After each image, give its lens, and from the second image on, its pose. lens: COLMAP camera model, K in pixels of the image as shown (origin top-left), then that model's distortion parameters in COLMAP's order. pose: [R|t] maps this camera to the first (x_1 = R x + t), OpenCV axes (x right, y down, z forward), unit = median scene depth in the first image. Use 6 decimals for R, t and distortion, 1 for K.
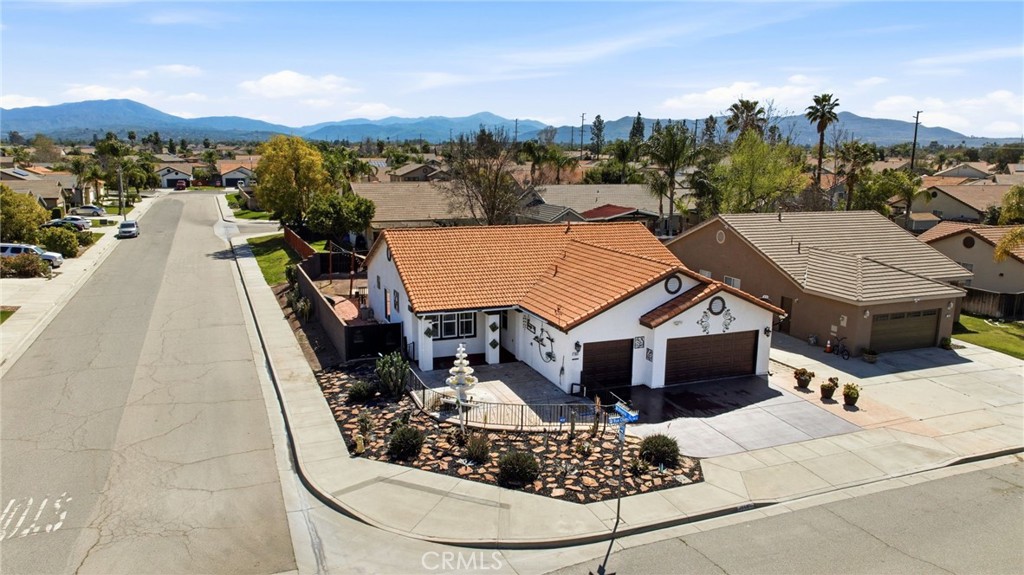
lens RADIAL K [[703.5, 0, 516.0], [0, 703.5, 282.9], [0, 0, 1]] dist [-0.018170, -0.004574]
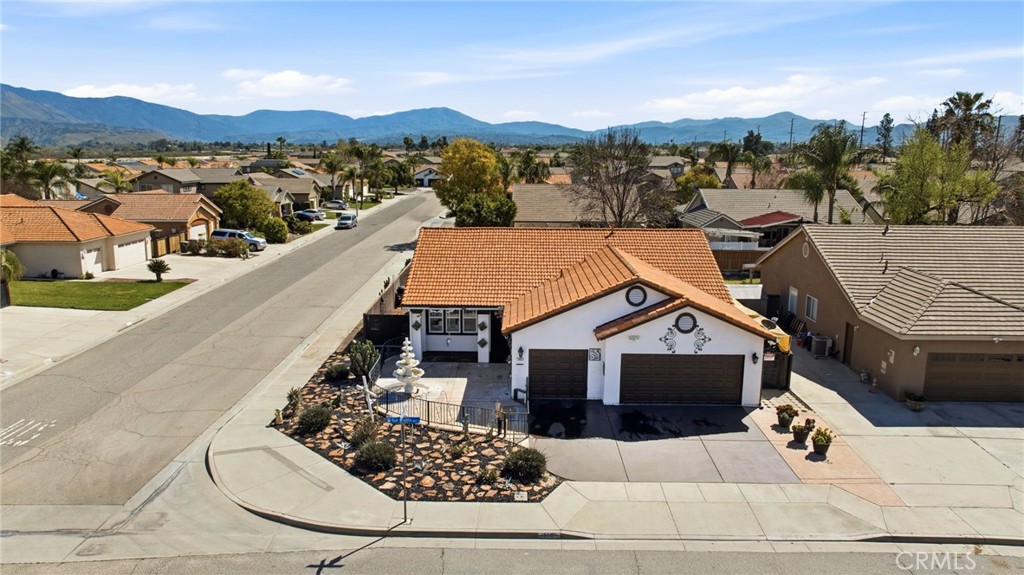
lens RADIAL K [[703.5, 0, 506.1], [0, 703.5, 283.8], [0, 0, 1]] dist [-0.018170, -0.004574]
pose [[0.927970, 0.064774, -0.366982, 0.403984], [-0.065723, 0.997789, 0.009922, -0.011735], [0.366813, 0.014912, 0.930175, 0.075624]]
